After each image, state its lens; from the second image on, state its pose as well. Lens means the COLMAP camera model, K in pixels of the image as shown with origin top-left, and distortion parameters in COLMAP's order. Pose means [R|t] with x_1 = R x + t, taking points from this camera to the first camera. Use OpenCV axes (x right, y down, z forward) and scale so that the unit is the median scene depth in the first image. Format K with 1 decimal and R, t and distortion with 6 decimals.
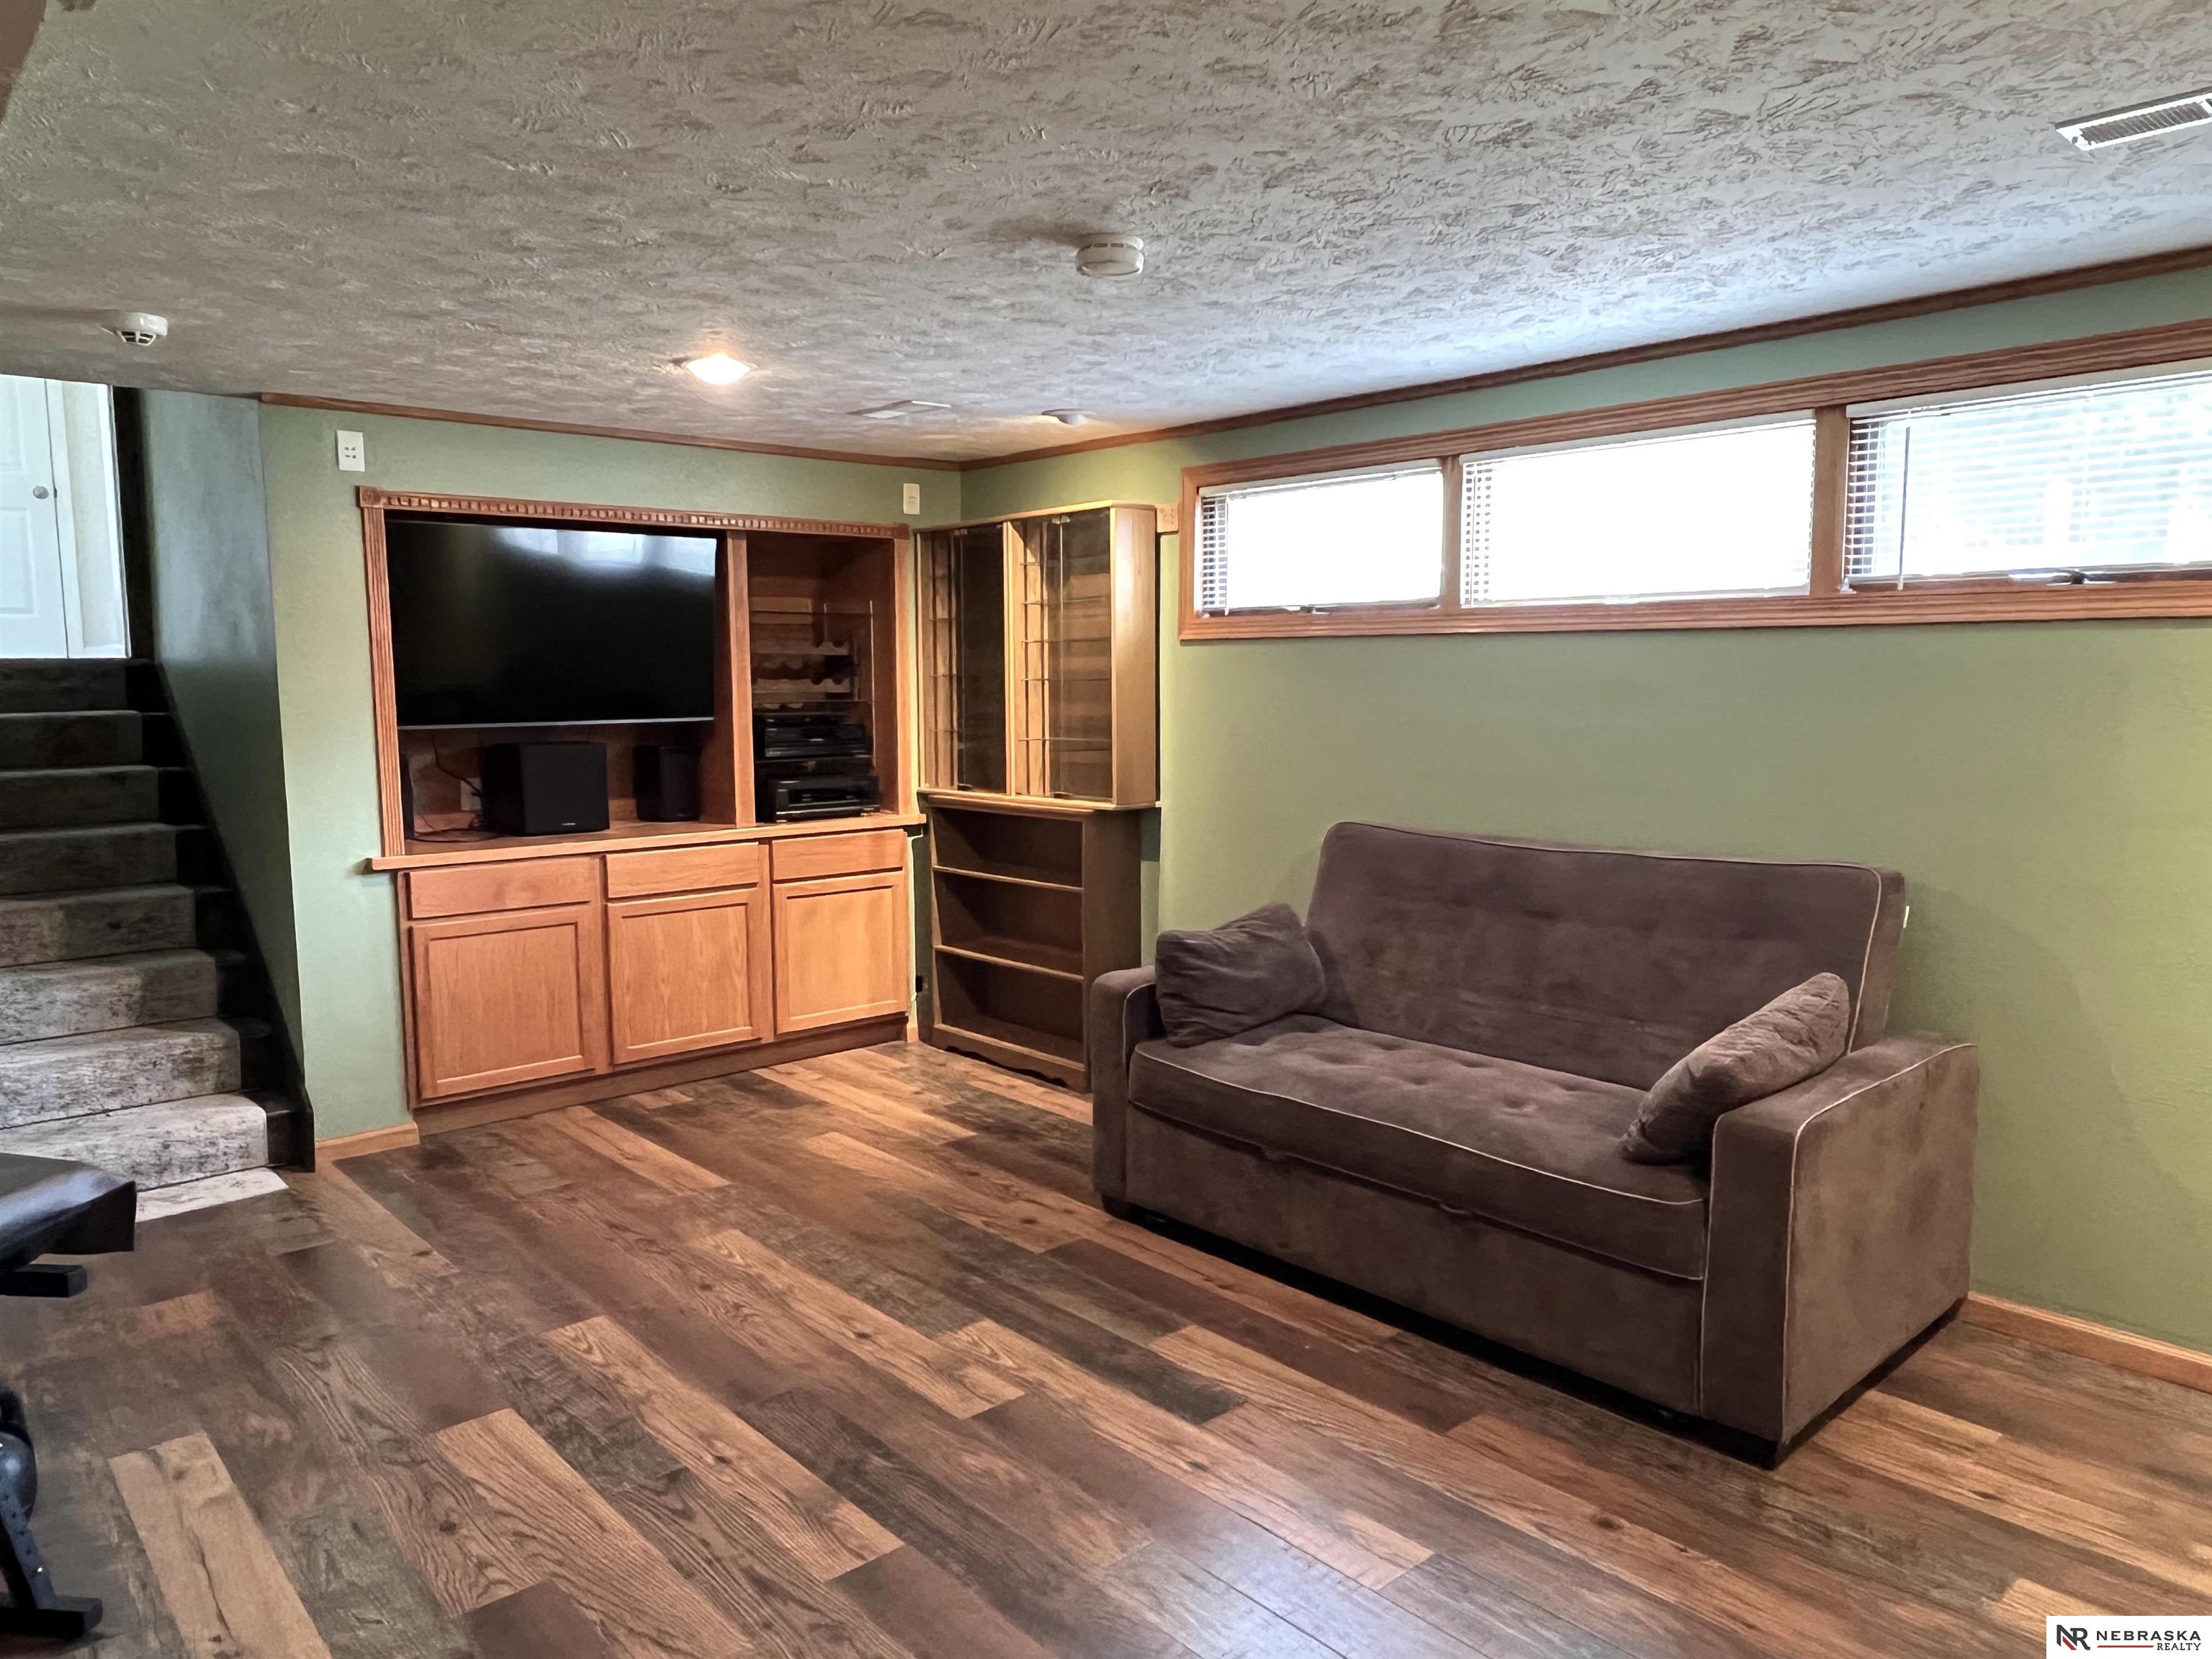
lens RADIAL K [[1488.7, 0, 1114.3], [0, 1488.7, 830.1], [0, 0, 1]] dist [0.000035, -0.001167]
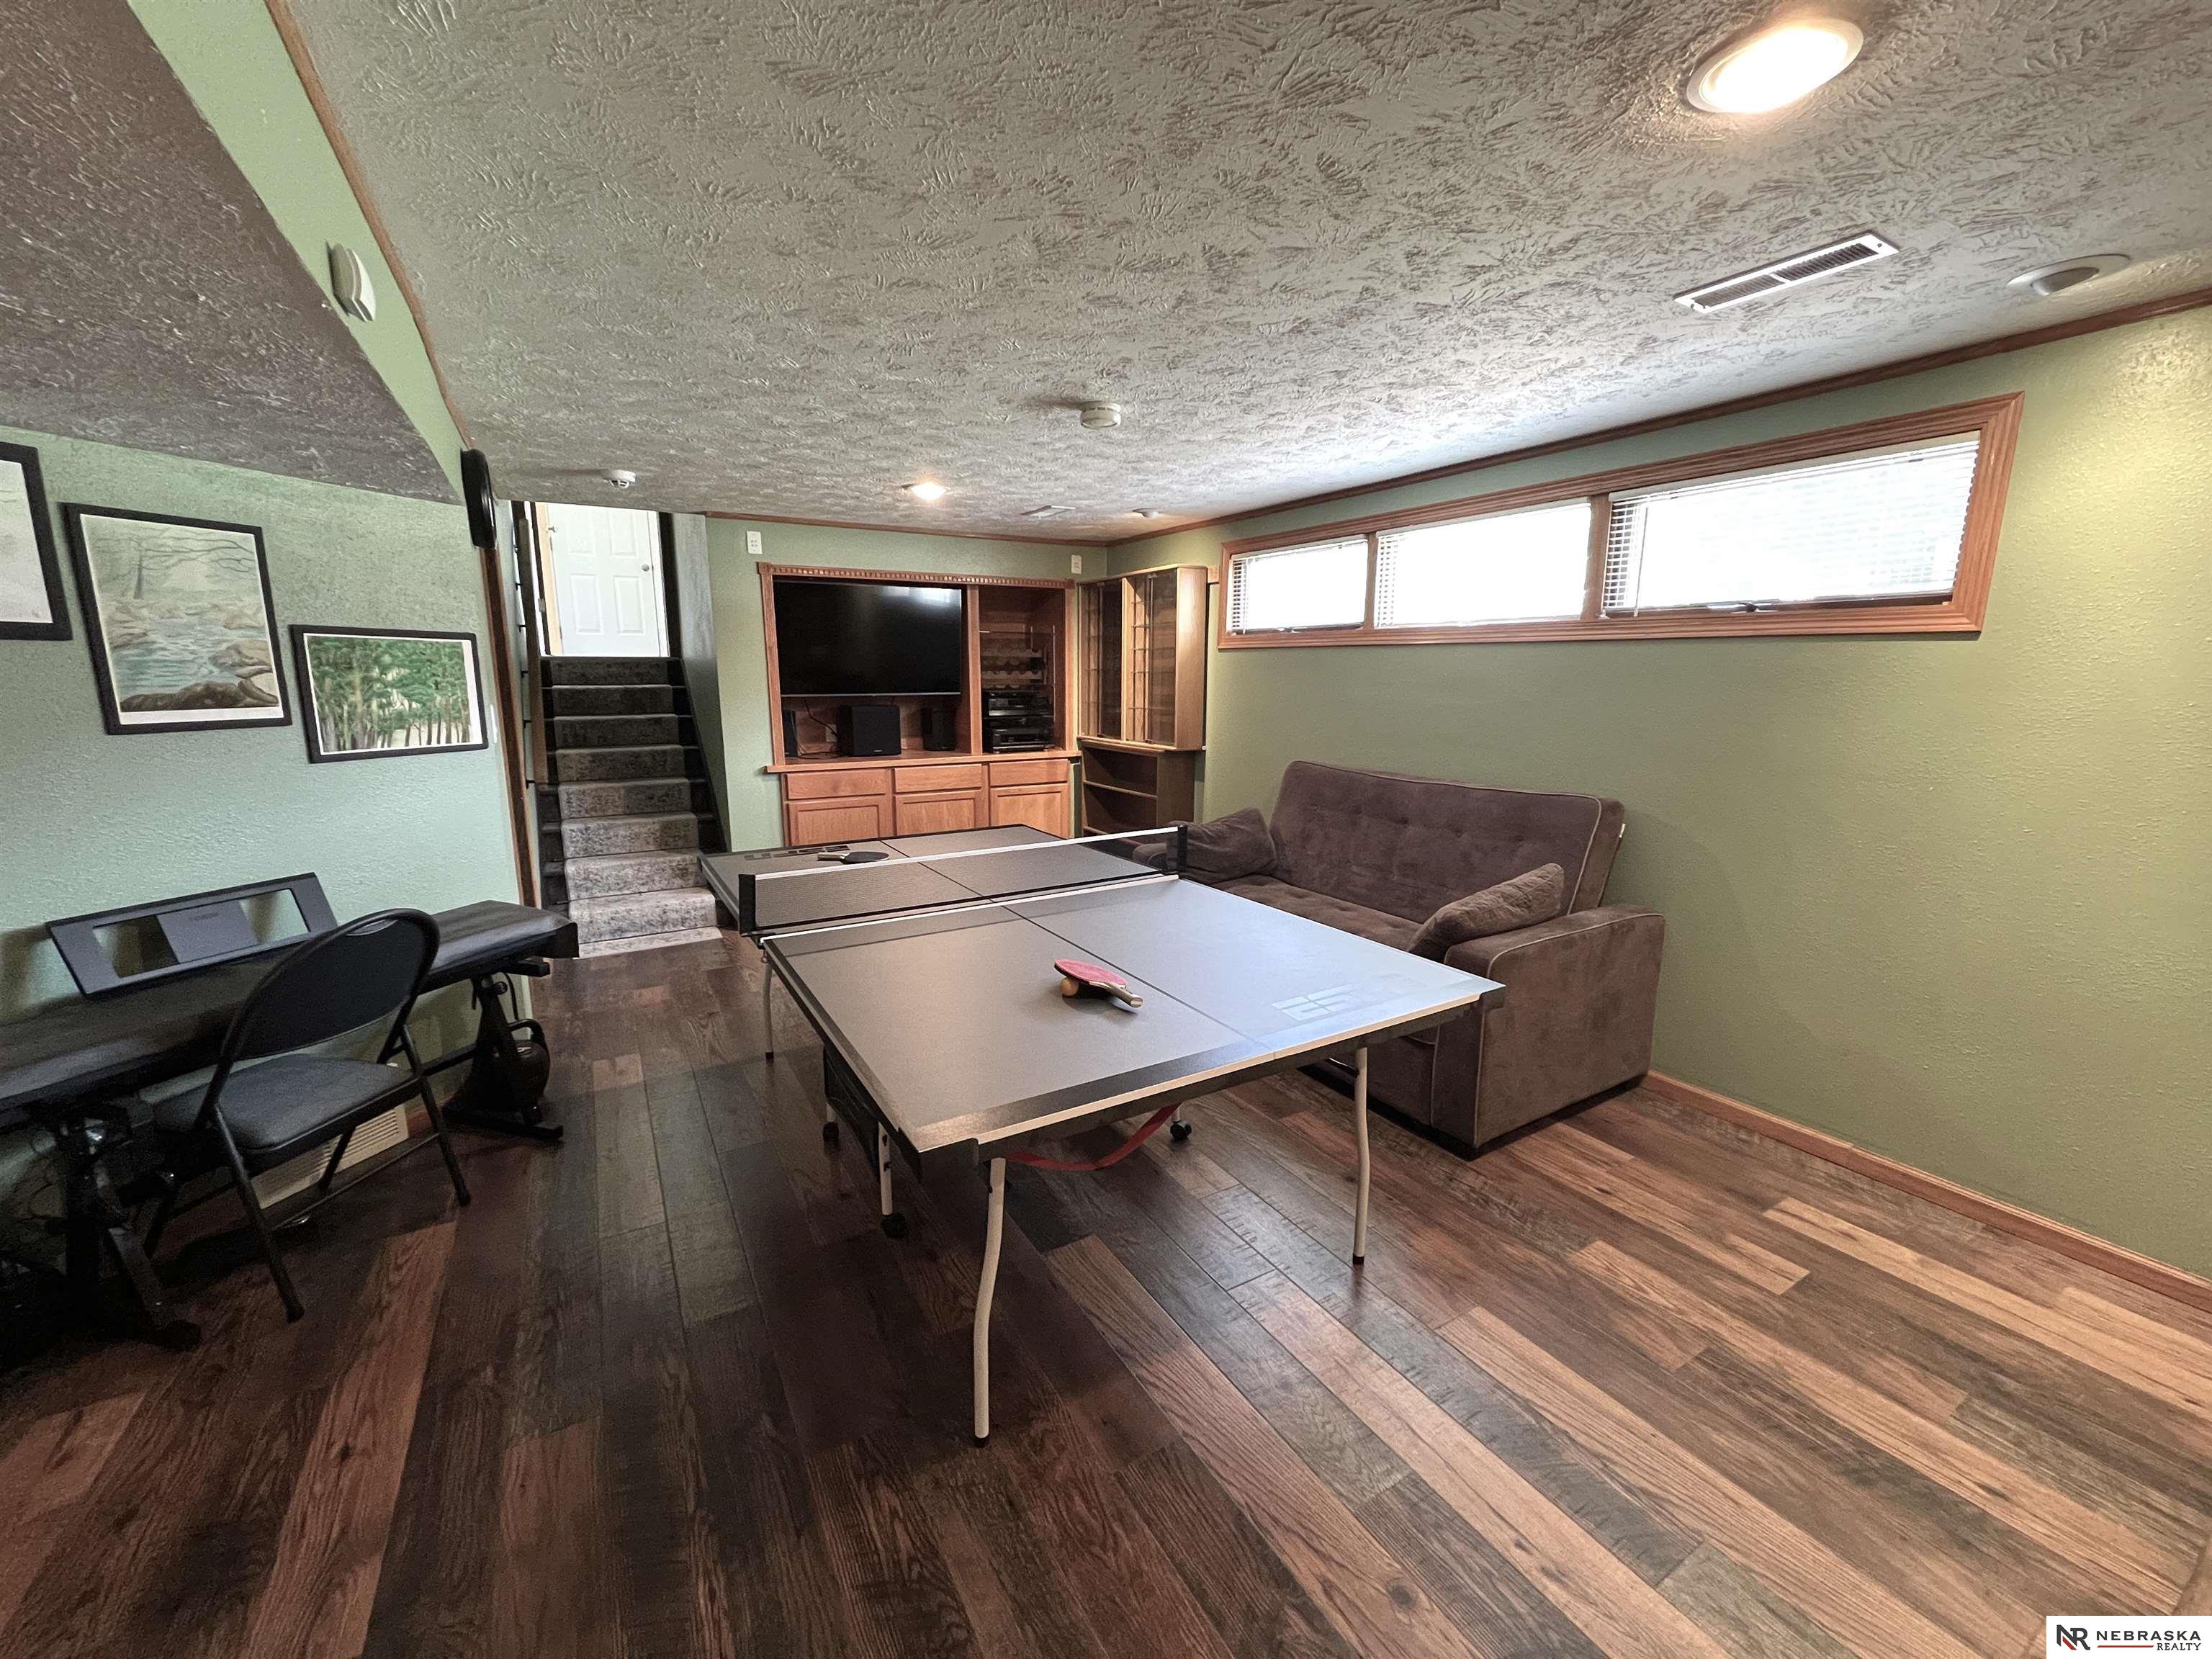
lens RADIAL K [[880.3, 0, 1108.0], [0, 880.3, 830.6], [0, 0, 1]] dist [-0.000485, 0.000366]
pose [[0.980902, 0.042714, -0.189755, 0.133967], [-0.028202, 0.996512, 0.078534, 0.000924], [0.192448, -0.071683, 0.978686, -0.000326]]
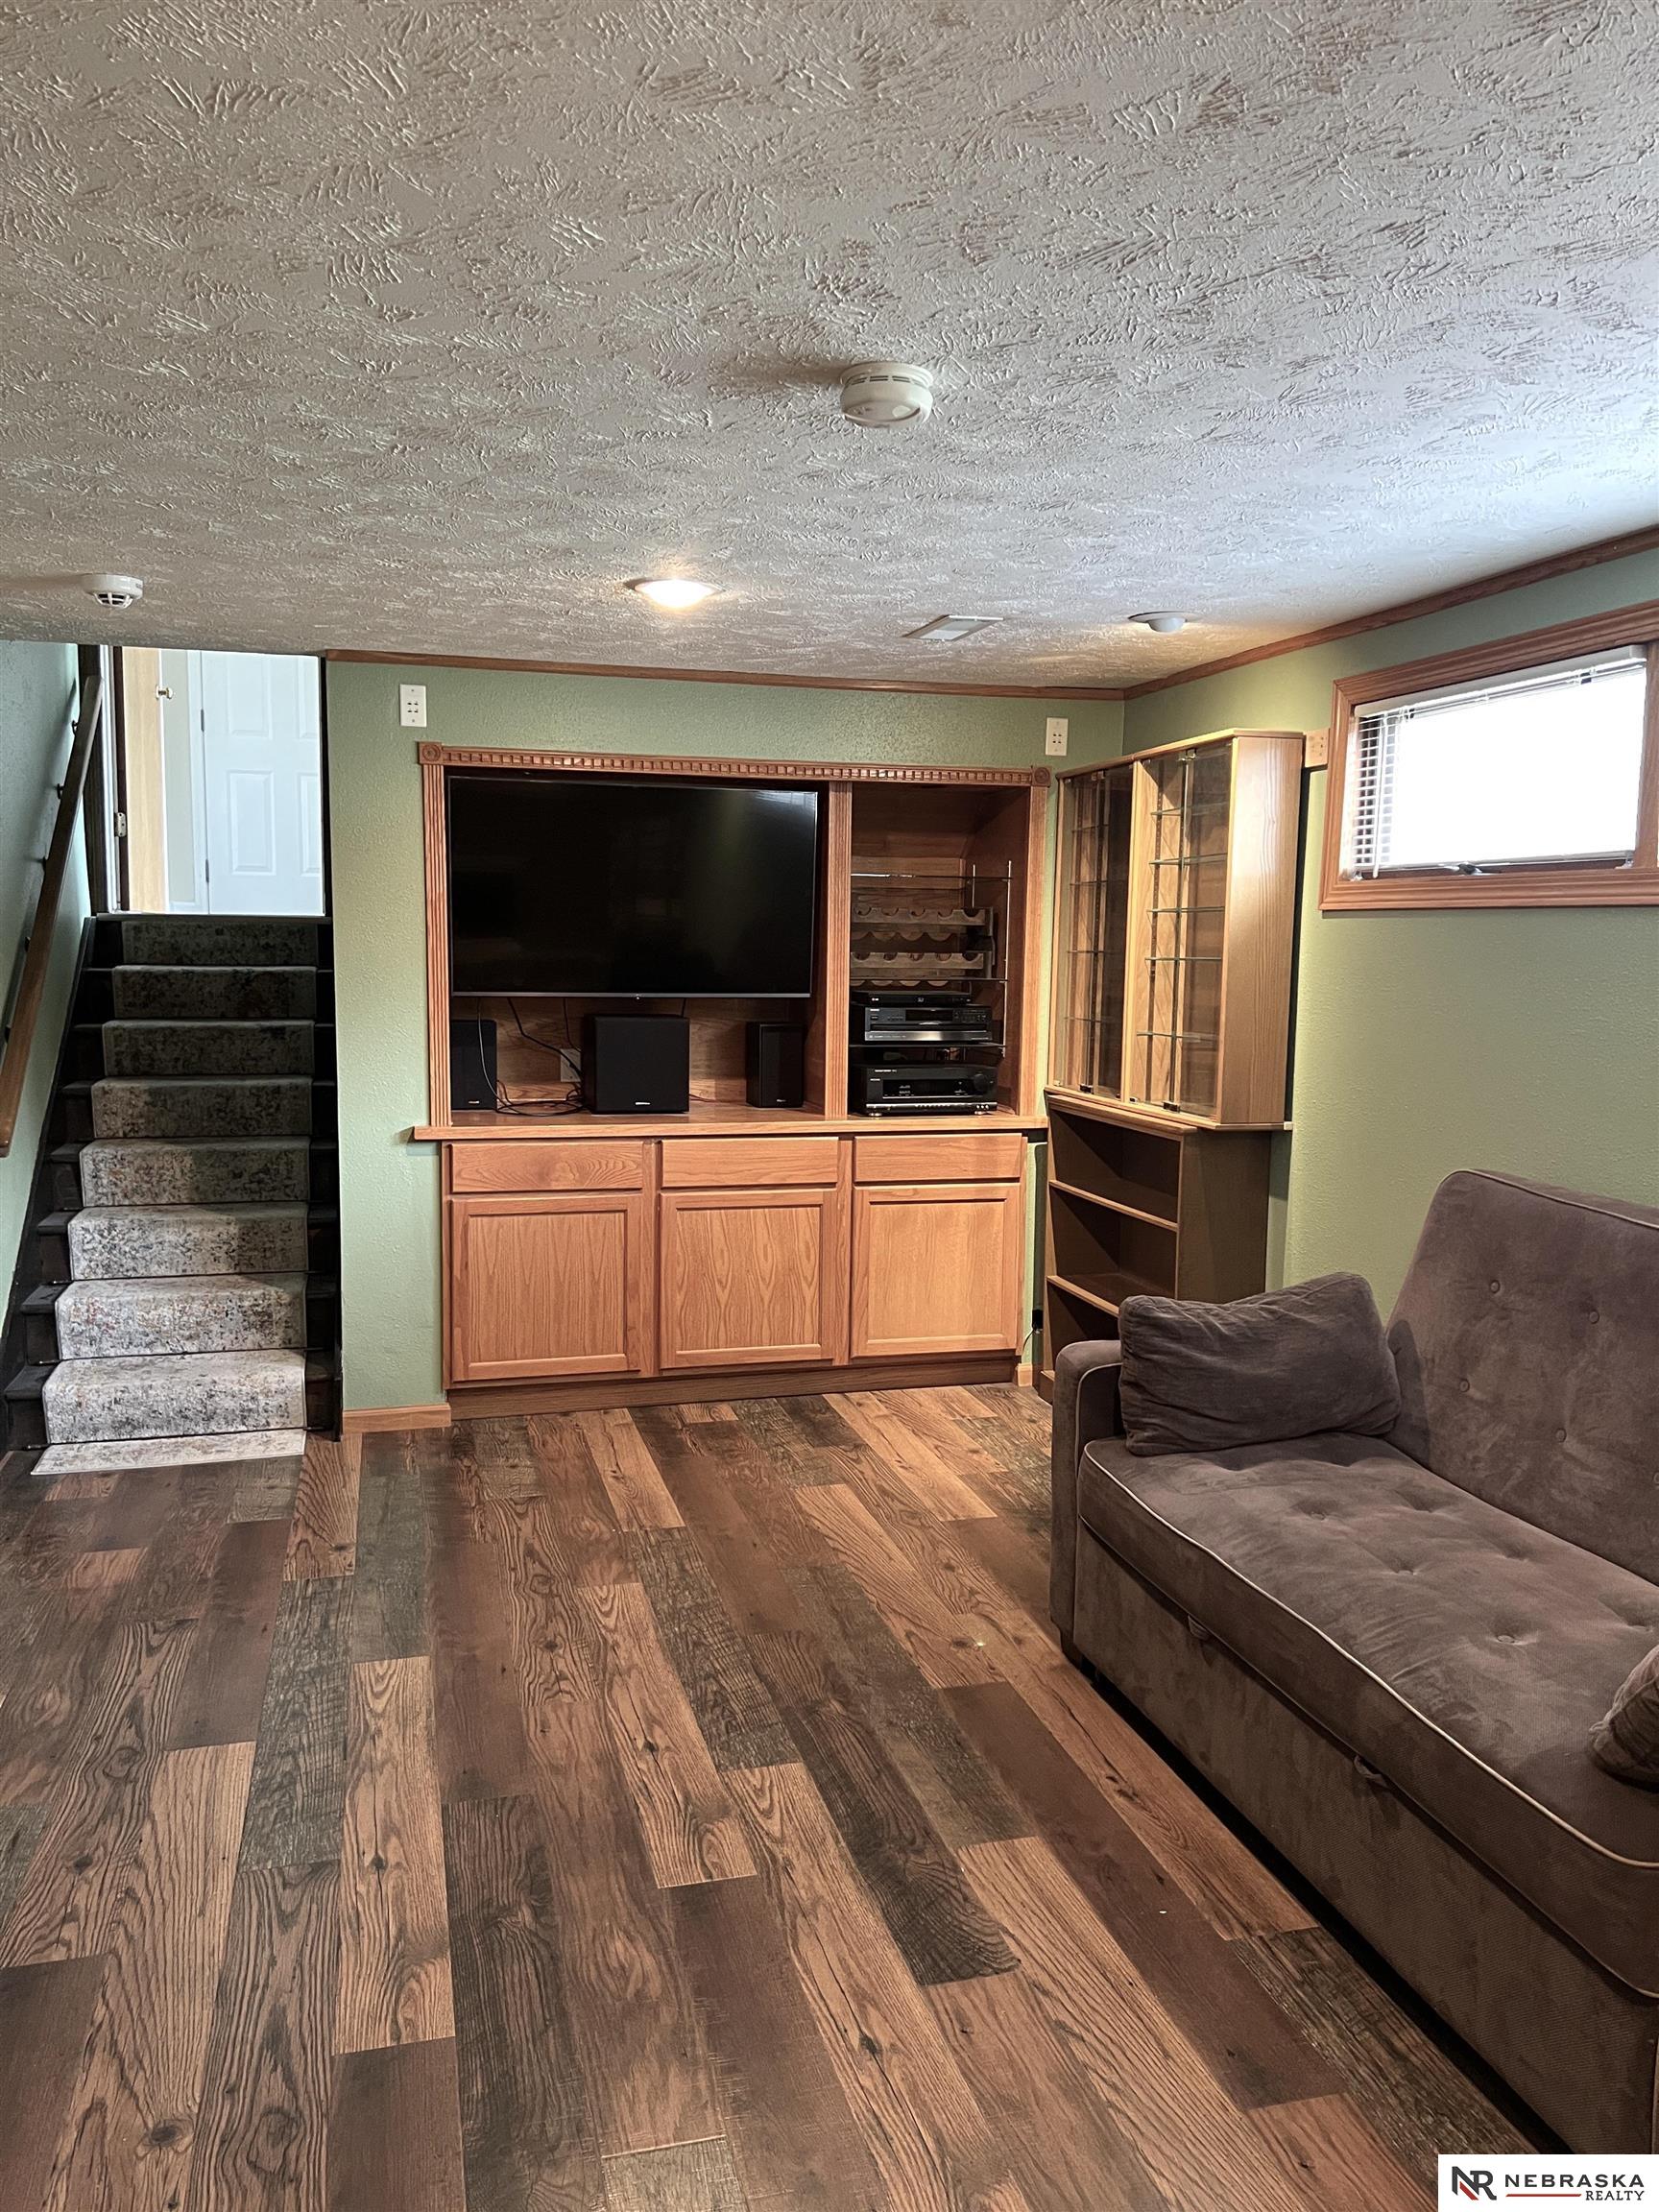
lens RADIAL K [[1652.7, 0, 838.4], [0, 1652.7, 1115.4], [0, 0, 1]] dist [0.067713, -0.079137]
pose [[0.894186, 0.065556, -0.442870, 0.231648], [-0.065550, 0.997731, 0.015338, -0.023750], [0.442870, 0.015315, 0.896455, 0.155401]]
